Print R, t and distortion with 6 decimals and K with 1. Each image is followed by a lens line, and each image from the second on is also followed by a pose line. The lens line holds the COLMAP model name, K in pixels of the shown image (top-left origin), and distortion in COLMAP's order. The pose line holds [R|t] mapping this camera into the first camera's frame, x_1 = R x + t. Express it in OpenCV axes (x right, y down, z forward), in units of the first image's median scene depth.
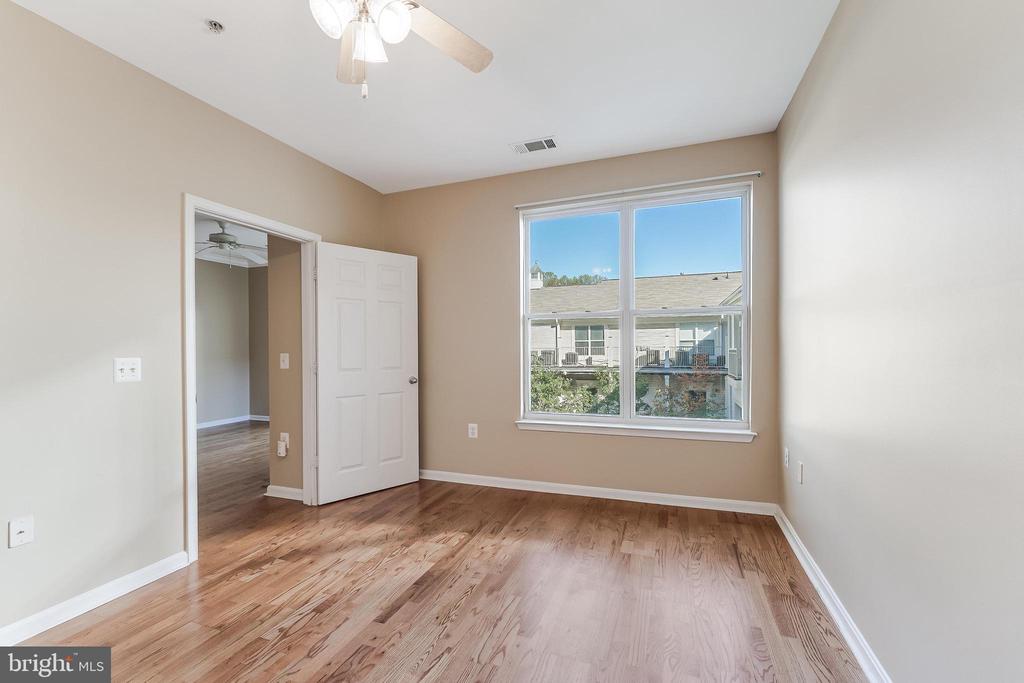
lens RADIAL K [[425.7, 0, 518.2], [0, 425.7, 347.7], [0, 0, 1]] dist [-0.000255, -0.000052]
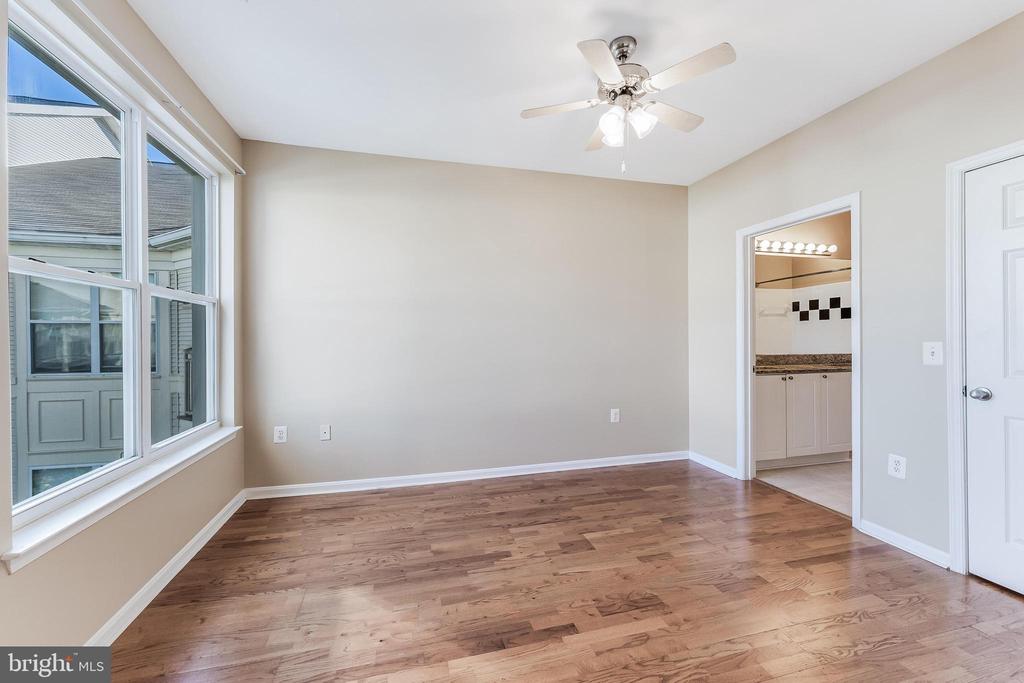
lens RADIAL K [[414.1, 0, 518.0], [0, 414.1, 340.5], [0, 0, 1]] dist [0.000122, -0.000042]
pose [[-0.580167, 0.005661, 0.814478, -0.946066], [0.012179, 0.999924, 0.001726, 0.003778], [-0.814407, 0.010921, -0.580192, 1.534113]]
